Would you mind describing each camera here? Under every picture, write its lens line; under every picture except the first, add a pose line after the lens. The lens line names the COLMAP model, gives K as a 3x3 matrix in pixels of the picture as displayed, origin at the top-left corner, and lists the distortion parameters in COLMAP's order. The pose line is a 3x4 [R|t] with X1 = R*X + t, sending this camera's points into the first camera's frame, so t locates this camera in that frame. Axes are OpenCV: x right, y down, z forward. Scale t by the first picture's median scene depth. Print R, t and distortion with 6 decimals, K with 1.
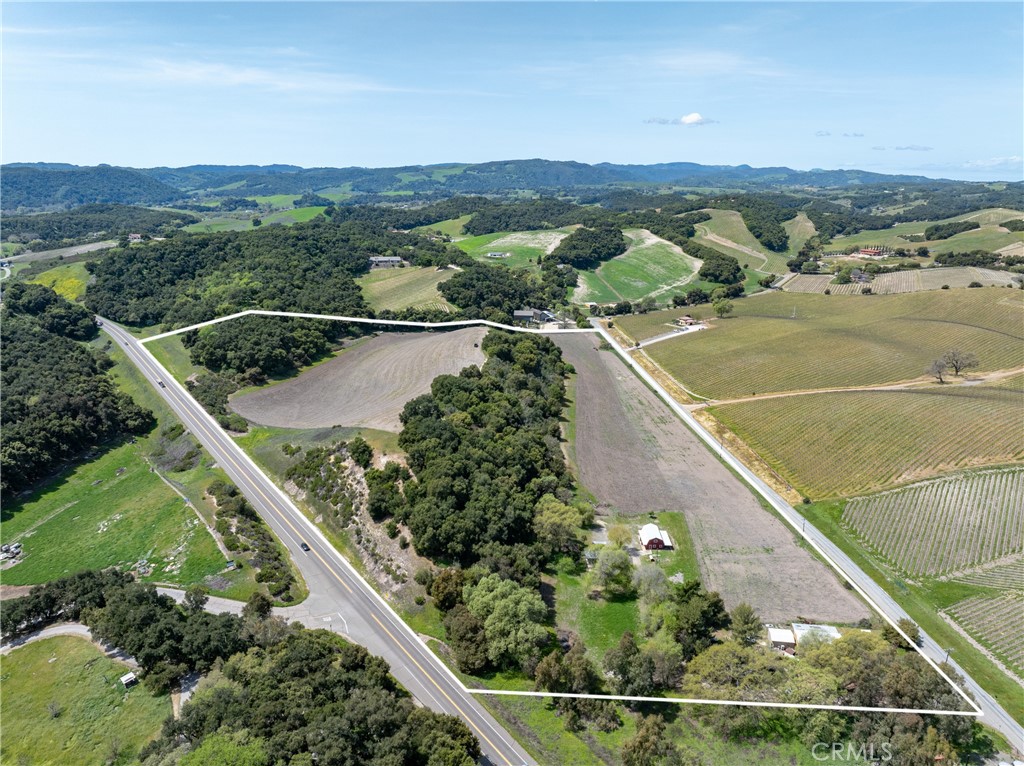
lens RADIAL K [[721.1, 0, 515.4], [0, 721.1, 379.7], [0, 0, 1]] dist [-0.037464, 0.001498]
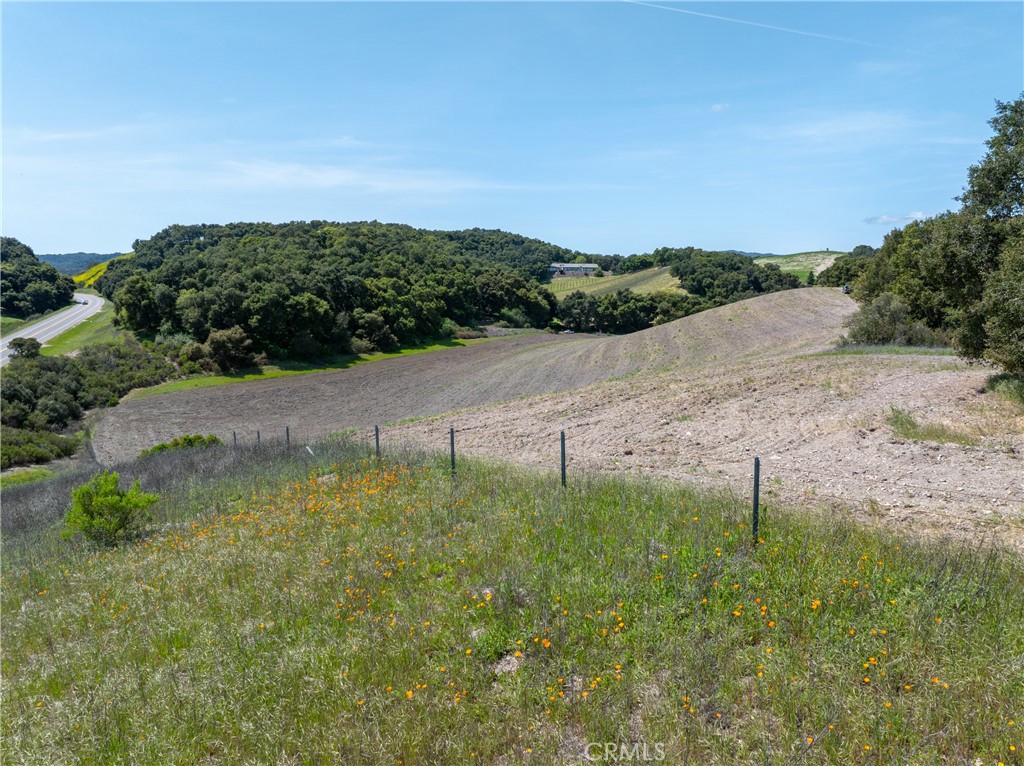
lens RADIAL K [[721.1, 0, 515.4], [0, 721.1, 379.7], [0, 0, 1]] dist [-0.037464, 0.001498]
pose [[0.969805, 0.034917, -0.241368, -0.116112], [-0.068602, 0.988793, -0.132596, 0.042974], [0.234033, 0.145151, 0.961332, 0.604992]]
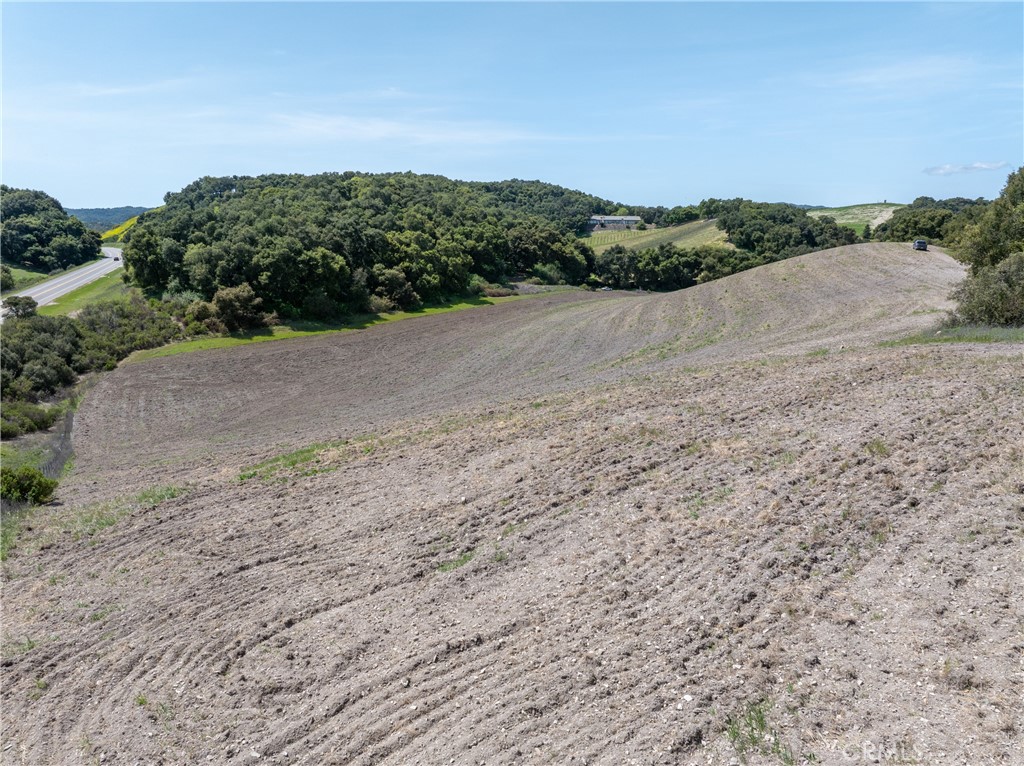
lens RADIAL K [[721.1, 0, 515.4], [0, 721.1, 379.7], [0, 0, 1]] dist [-0.037464, 0.001498]
pose [[0.954029, 0.060890, -0.293465, -0.117165], [-0.083607, 0.994345, -0.065486, 0.035229], [0.287818, 0.087012, 0.953724, 0.631579]]
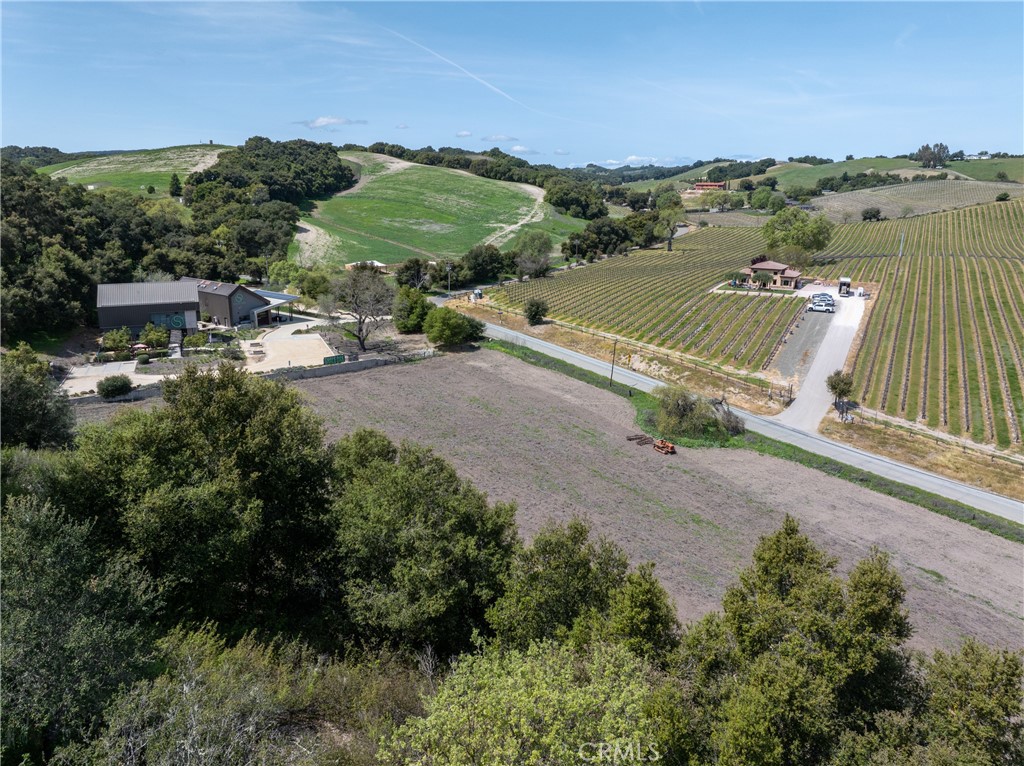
lens RADIAL K [[721.1, 0, 515.4], [0, 721.1, 379.7], [0, 0, 1]] dist [-0.037464, 0.001498]
pose [[0.881276, -0.127003, 0.455217, 0.010039], [0.131582, 0.991066, 0.021767, -0.075011], [-0.453914, 0.040716, 0.890115, 0.995424]]
